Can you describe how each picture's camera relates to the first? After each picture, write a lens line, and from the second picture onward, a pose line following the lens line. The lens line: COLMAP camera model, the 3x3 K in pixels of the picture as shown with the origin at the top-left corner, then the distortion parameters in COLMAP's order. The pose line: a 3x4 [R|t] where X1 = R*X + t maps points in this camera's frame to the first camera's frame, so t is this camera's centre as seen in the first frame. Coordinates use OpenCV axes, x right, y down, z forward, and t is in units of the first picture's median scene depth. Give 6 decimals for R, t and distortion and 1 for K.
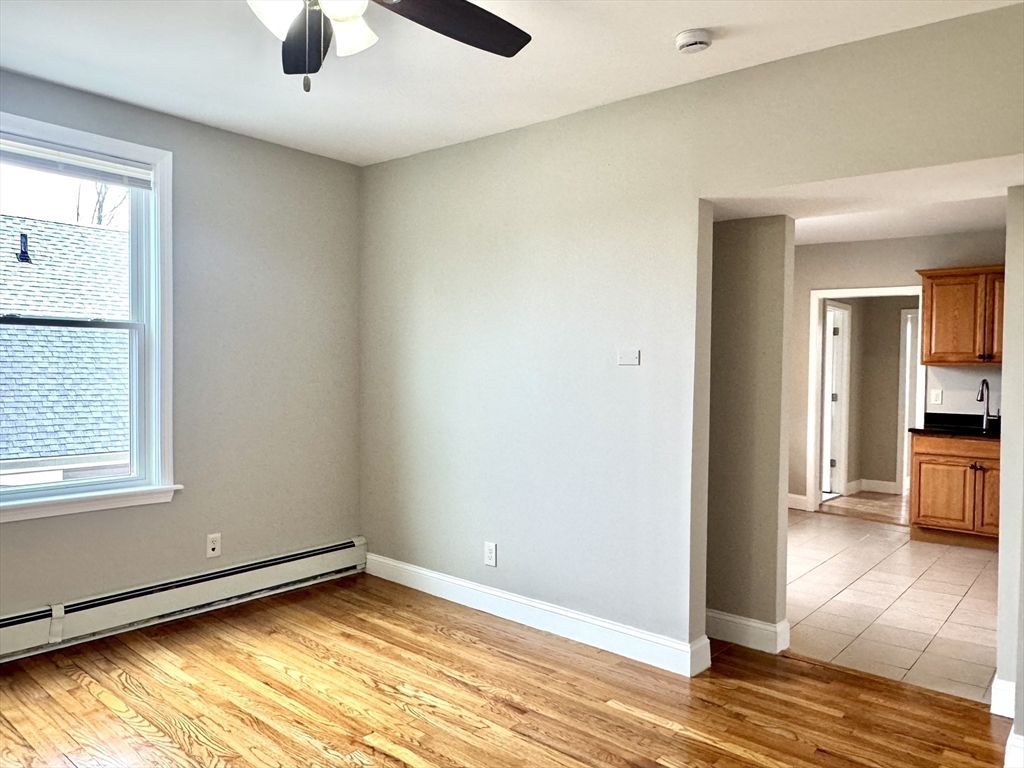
lens RADIAL K [[728.3, 0, 510.7], [0, 728.3, 381.2], [0, 0, 1]] dist [0.069056, -0.049713]
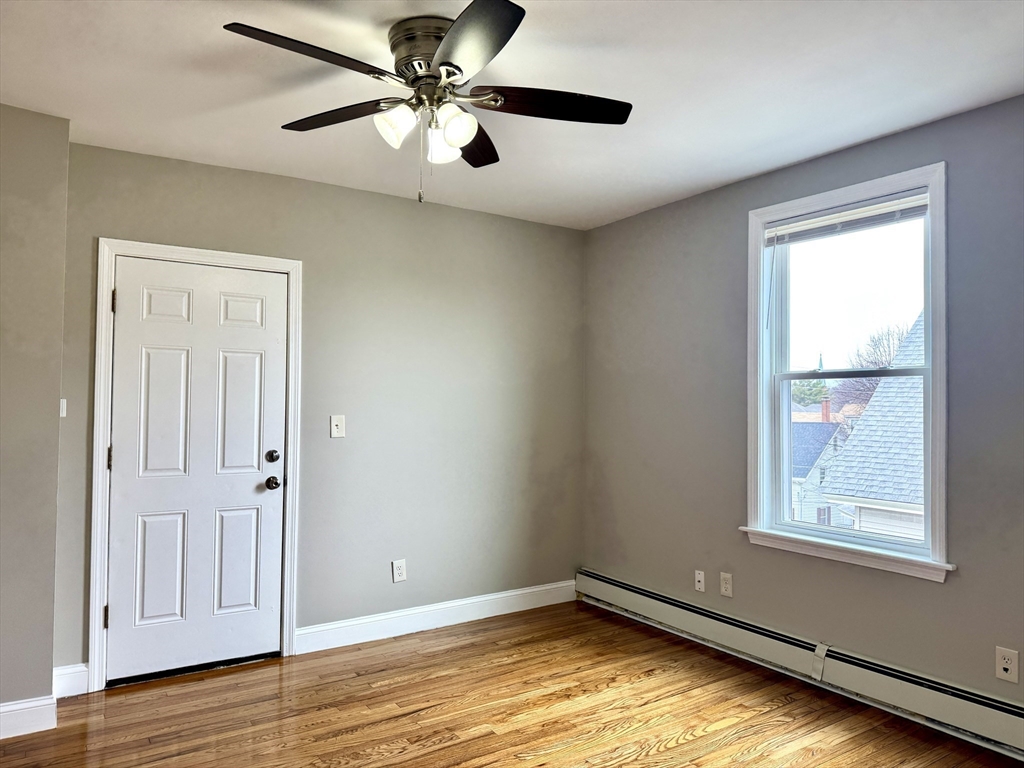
lens RADIAL K [[728.3, 0, 506.3], [0, 728.3, 387.8], [0, 0, 1]] dist [0.069056, -0.049713]
pose [[-0.256389, -0.038190, -0.965819, 0.513388], [-0.035702, 0.998911, -0.030021, -0.012430], [0.965914, 0.026785, -0.257474, 0.813450]]
